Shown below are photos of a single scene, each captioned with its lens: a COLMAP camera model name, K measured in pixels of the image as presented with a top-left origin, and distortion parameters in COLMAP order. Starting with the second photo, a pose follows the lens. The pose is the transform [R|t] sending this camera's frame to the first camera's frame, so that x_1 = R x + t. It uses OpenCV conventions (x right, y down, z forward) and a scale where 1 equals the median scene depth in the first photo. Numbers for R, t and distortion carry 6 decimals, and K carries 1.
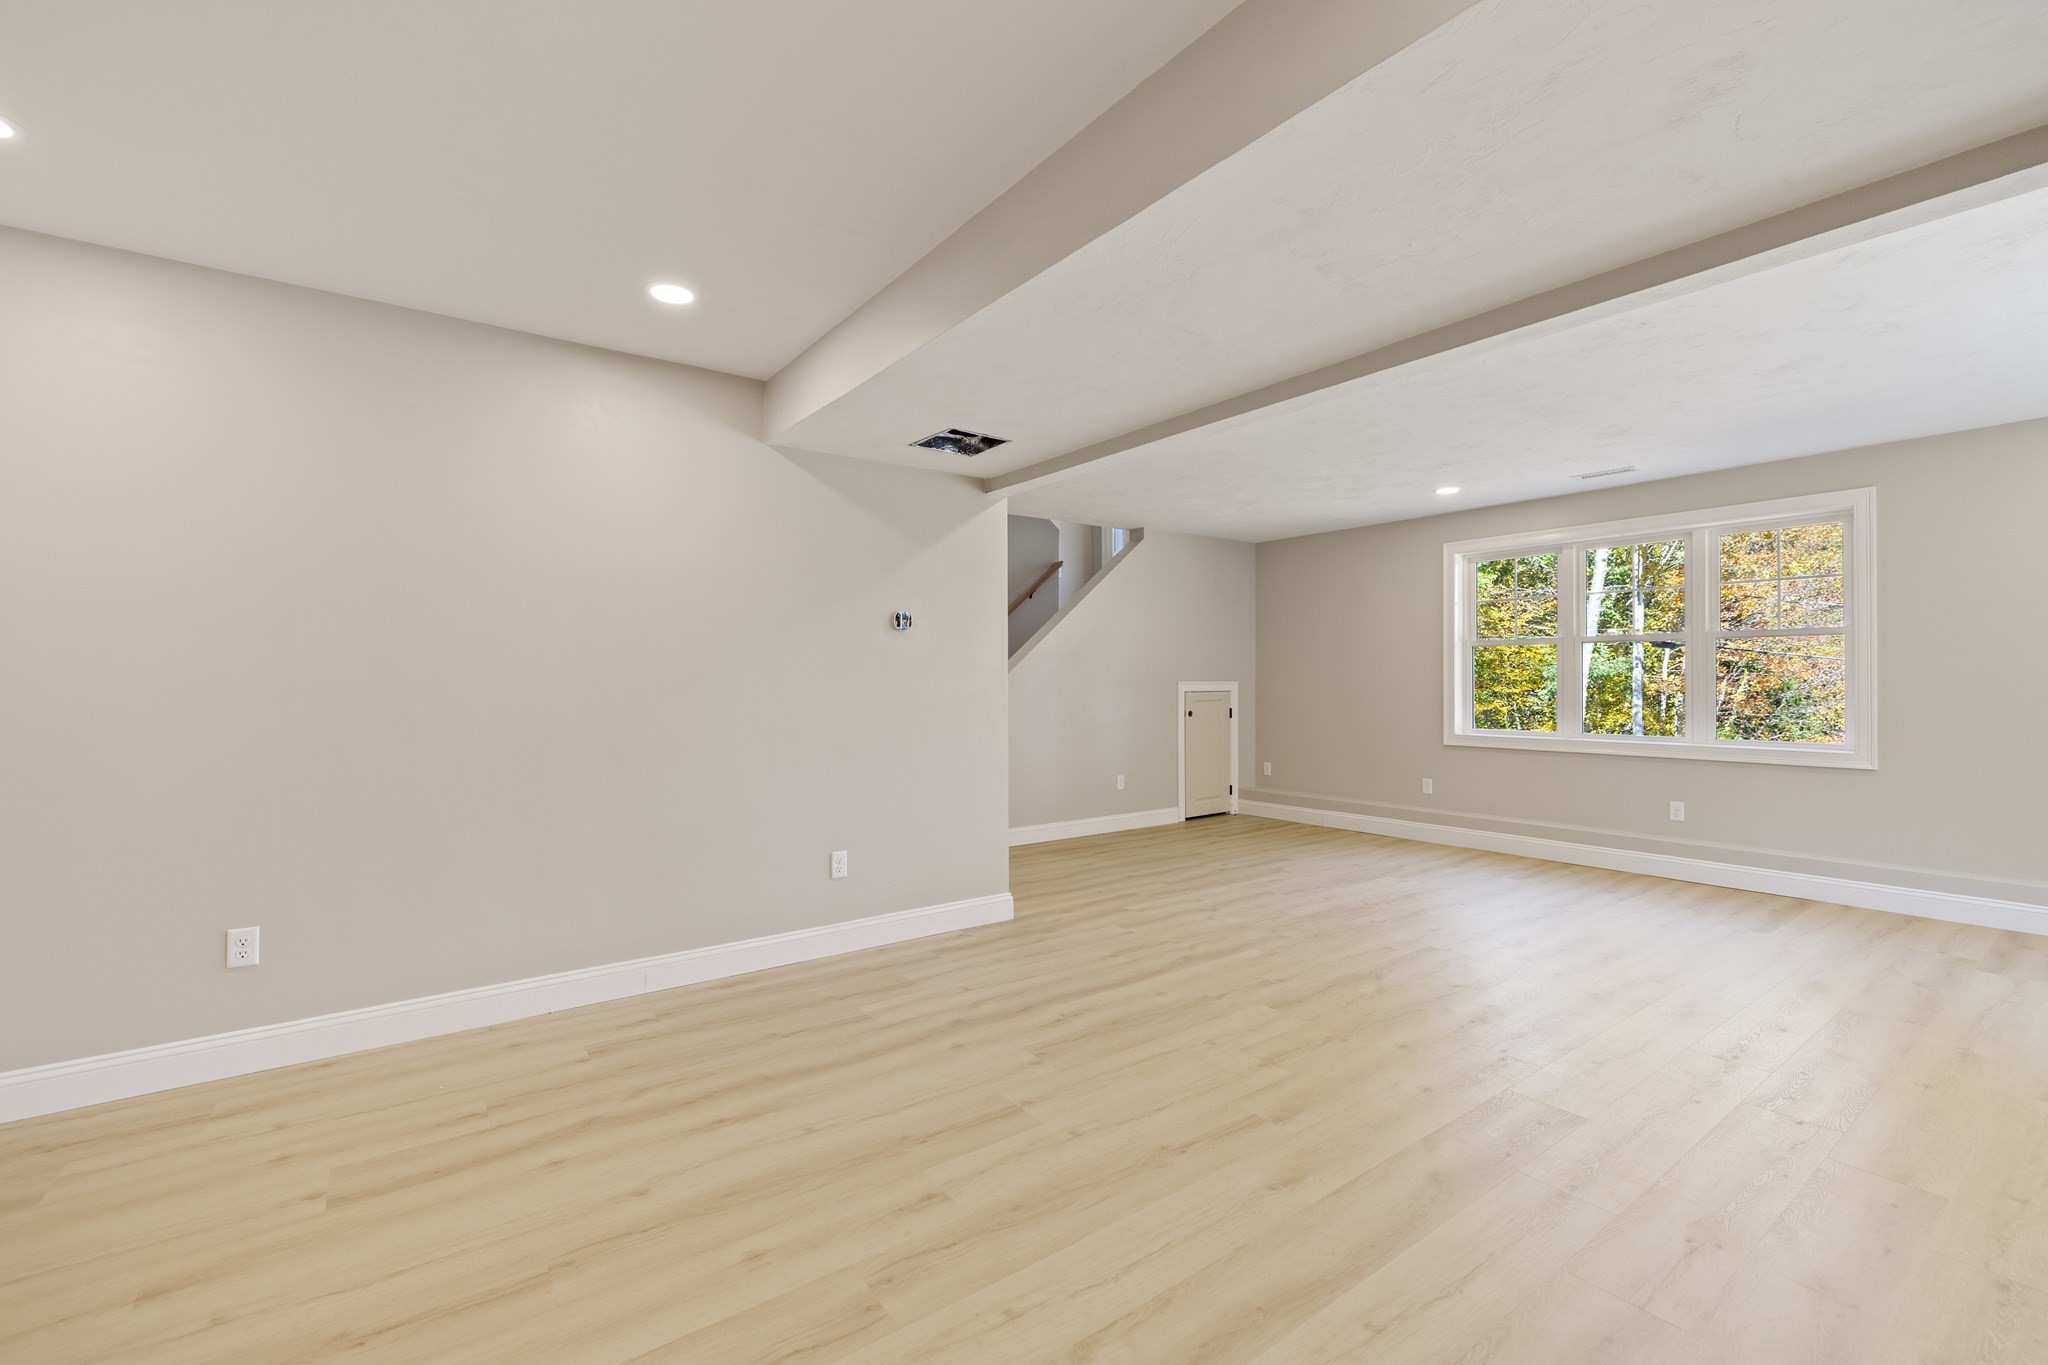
lens RADIAL K [[852.6, 0, 1024.0], [0, 852.6, 682.5], [0, 0, 1]] dist [0.001629, -0.000079]
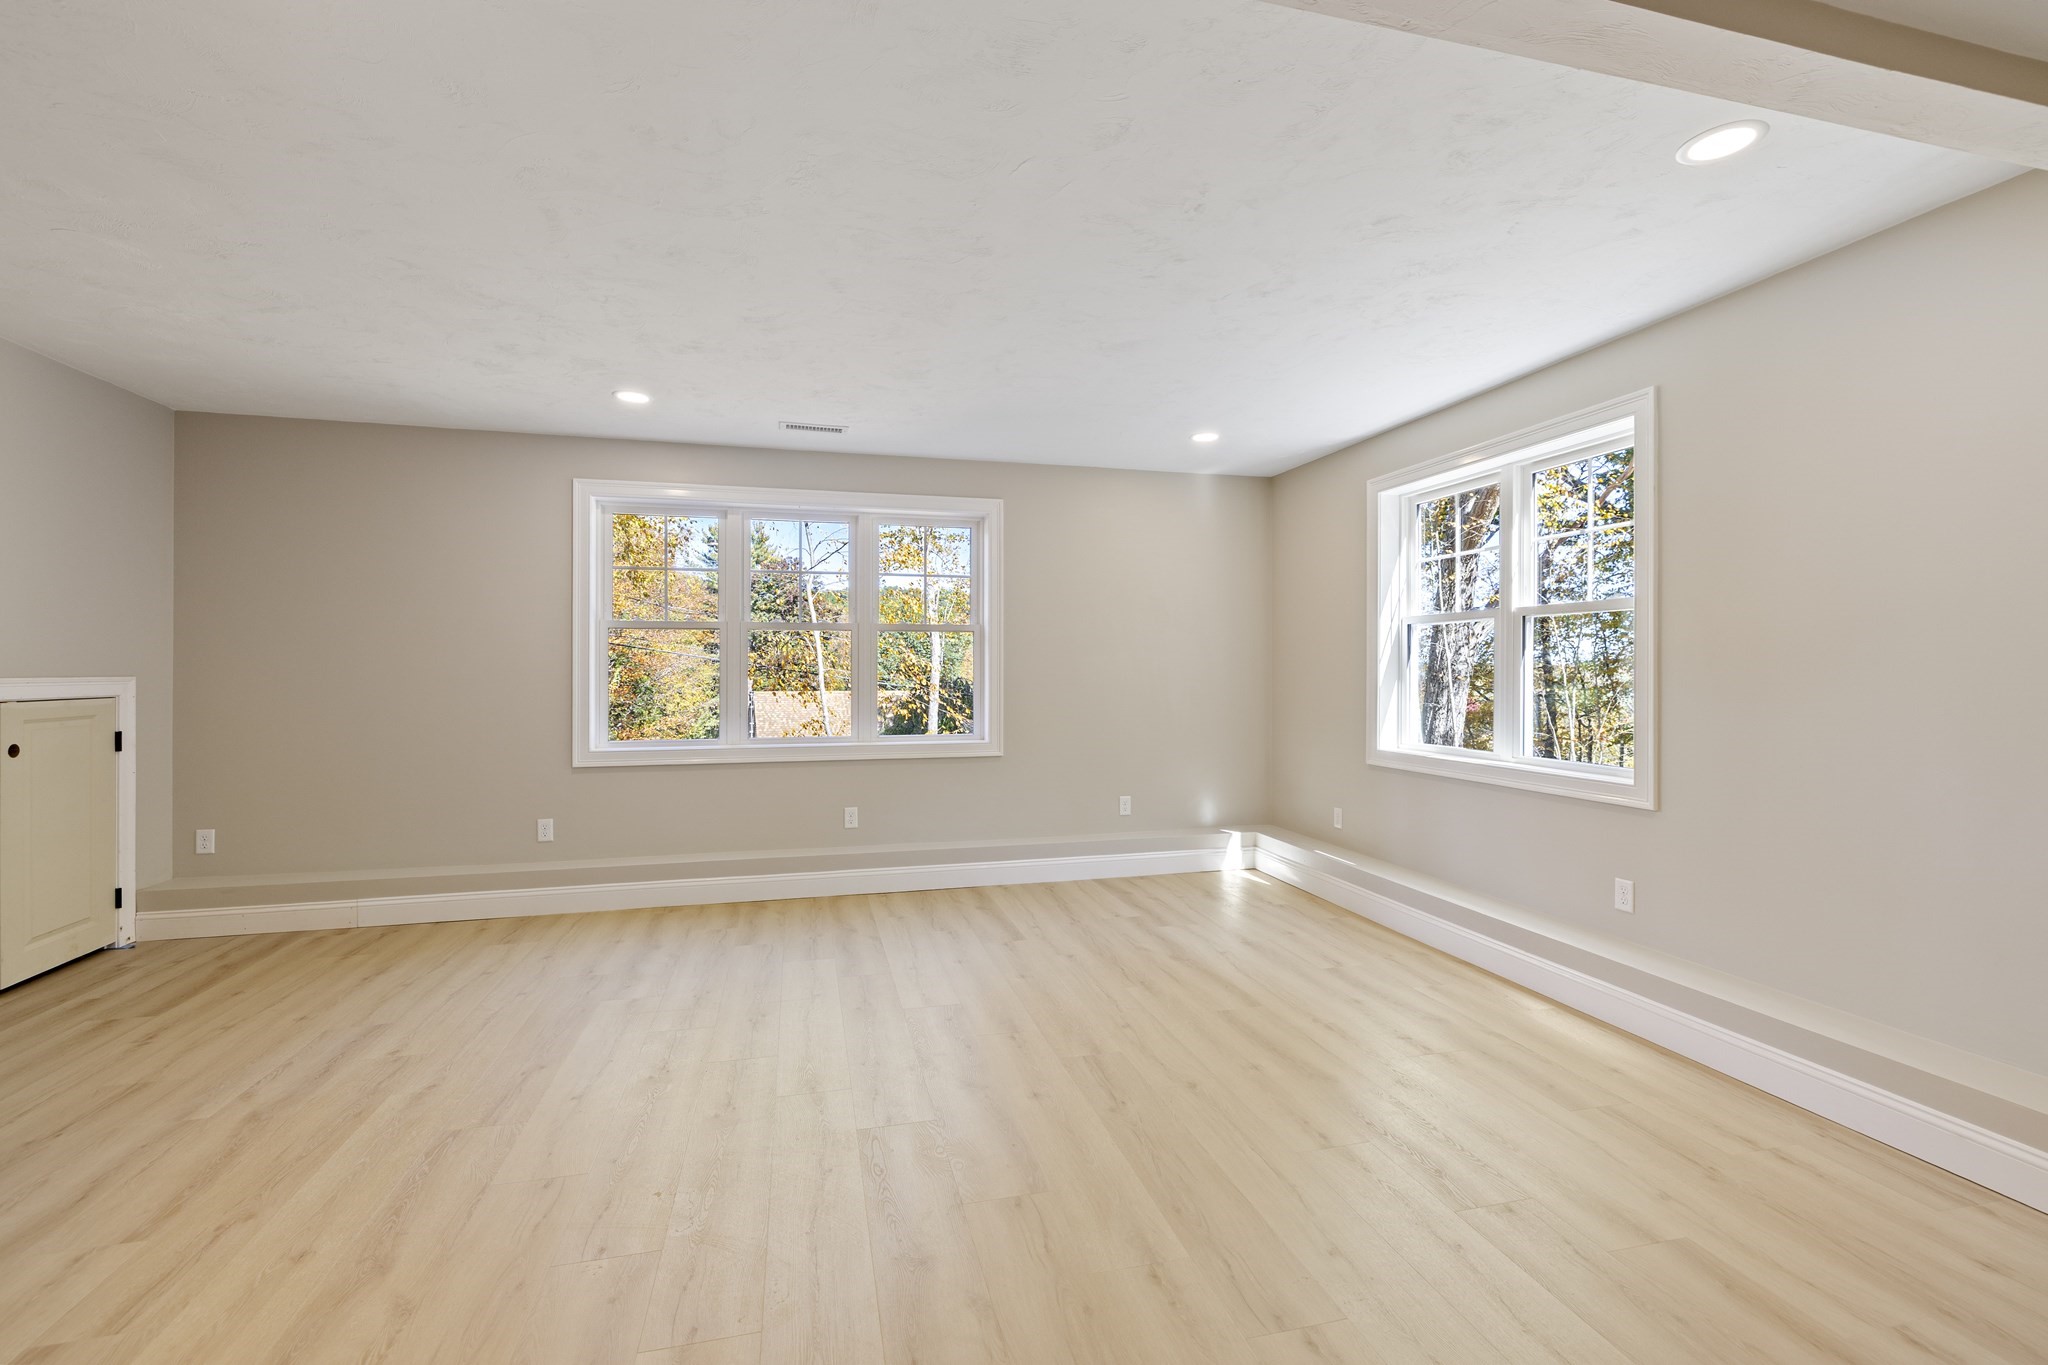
lens RADIAL K [[861.2, 0, 1007.6], [0, 861.2, 665.3], [0, 0, 1]] dist [-0.000452, -0.000257]
pose [[0.384539, 0.007825, 0.923075, -0.023701], [0.001736, 0.999956, -0.009200, -0.003271], [-0.923107, 0.005140, 0.384509, 0.442526]]
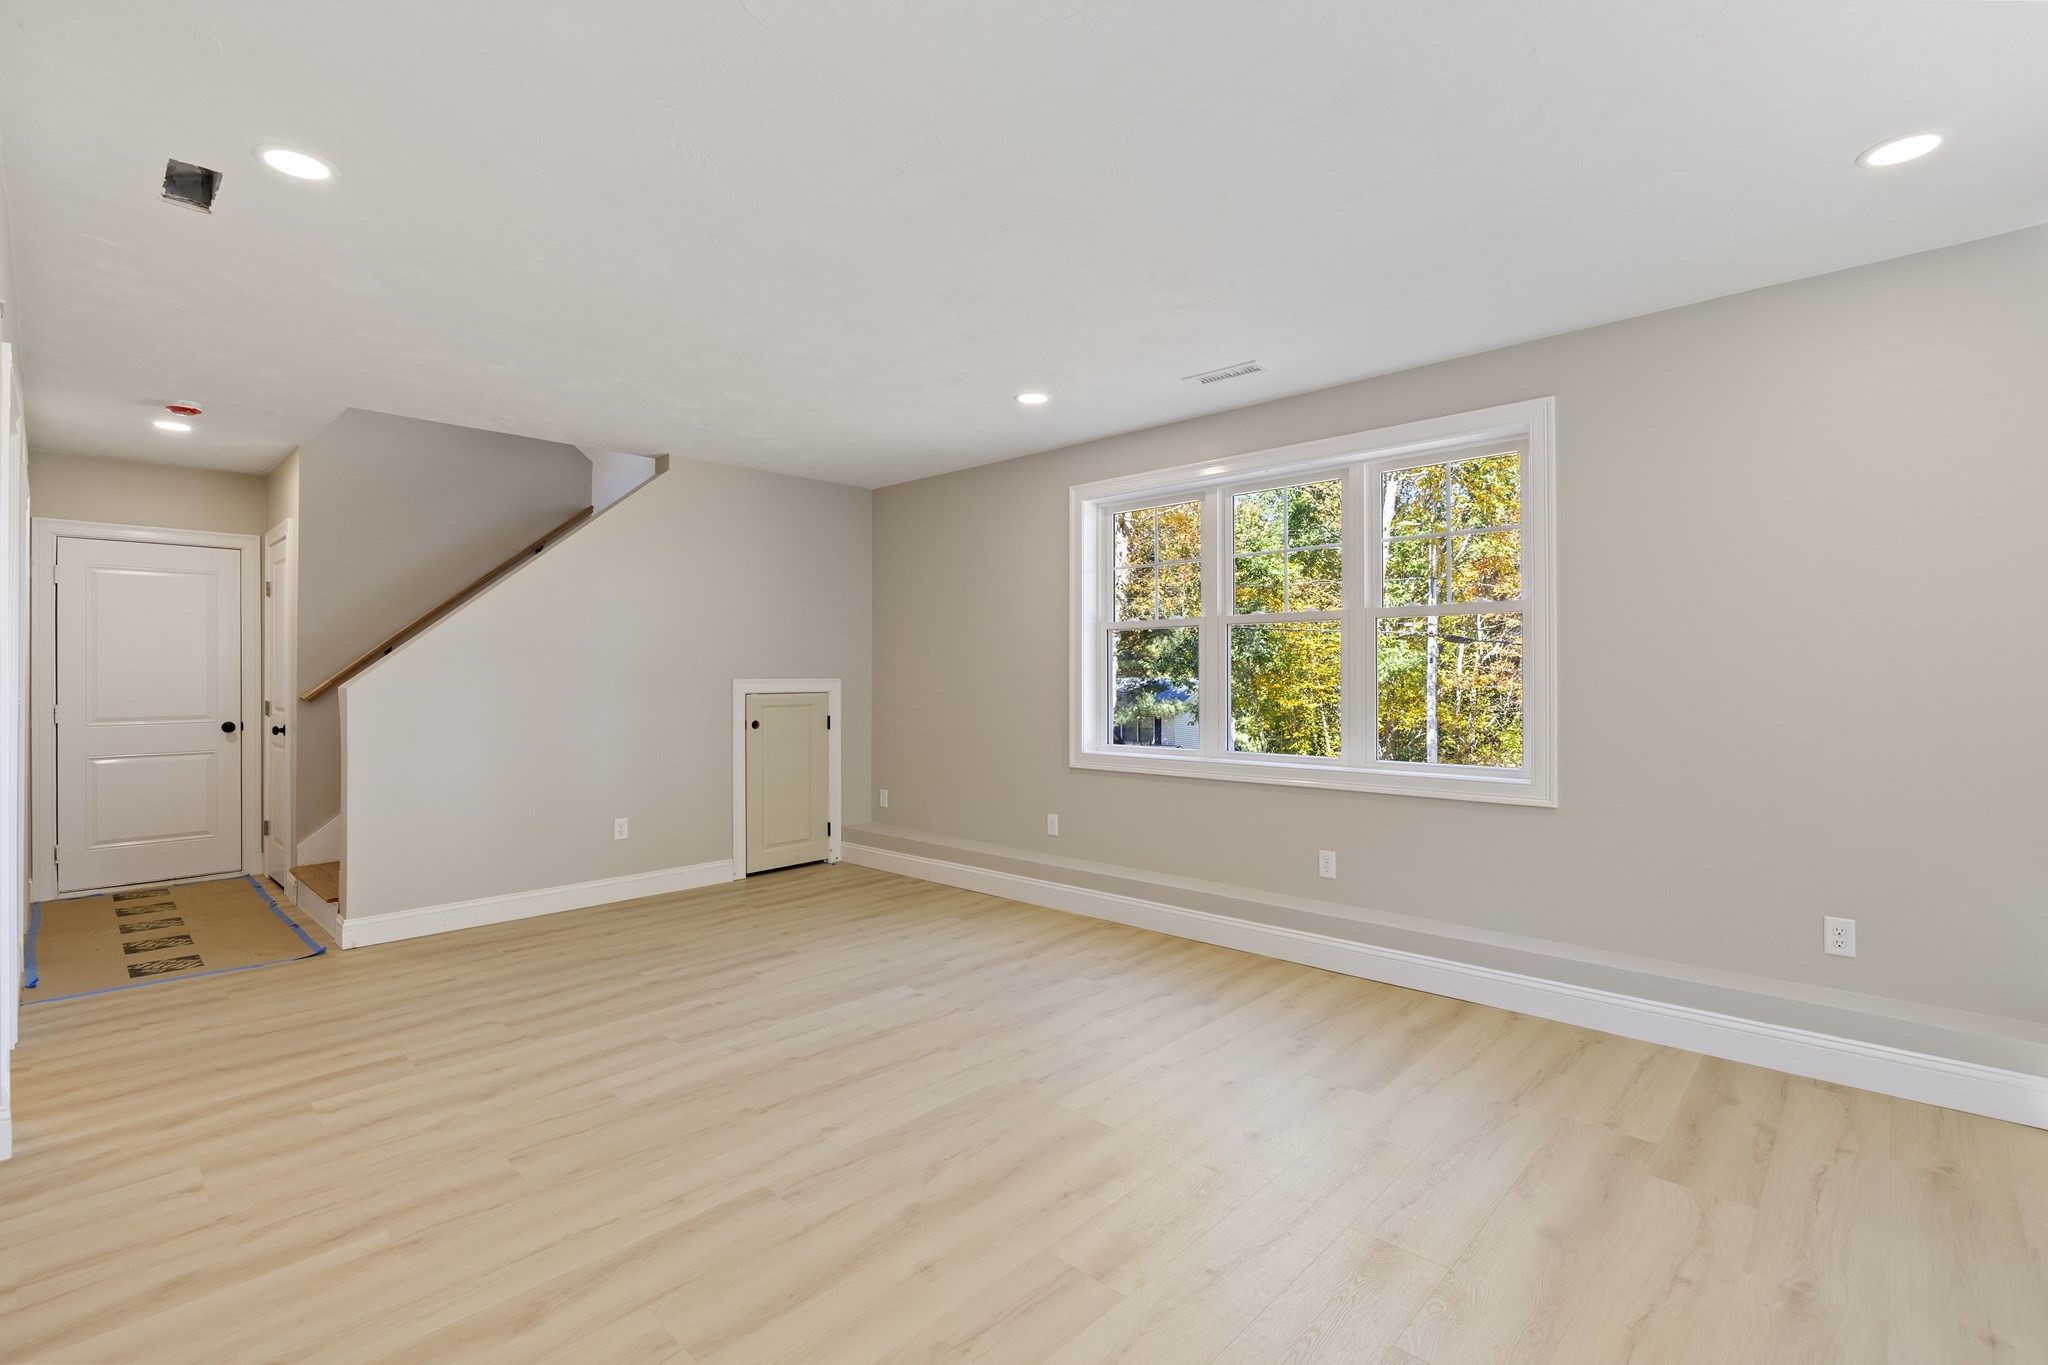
lens RADIAL K [[917.0, 0, 1014.8], [0, 917.0, 674.1], [0, 0, 1]] dist [-0.004540, 0.000243]
pose [[0.985221, -0.000250, 0.171288, 0.346829], [0.001039, 0.999989, -0.004516, -0.002046], [-0.171285, 0.004627, 0.985211, 0.273110]]
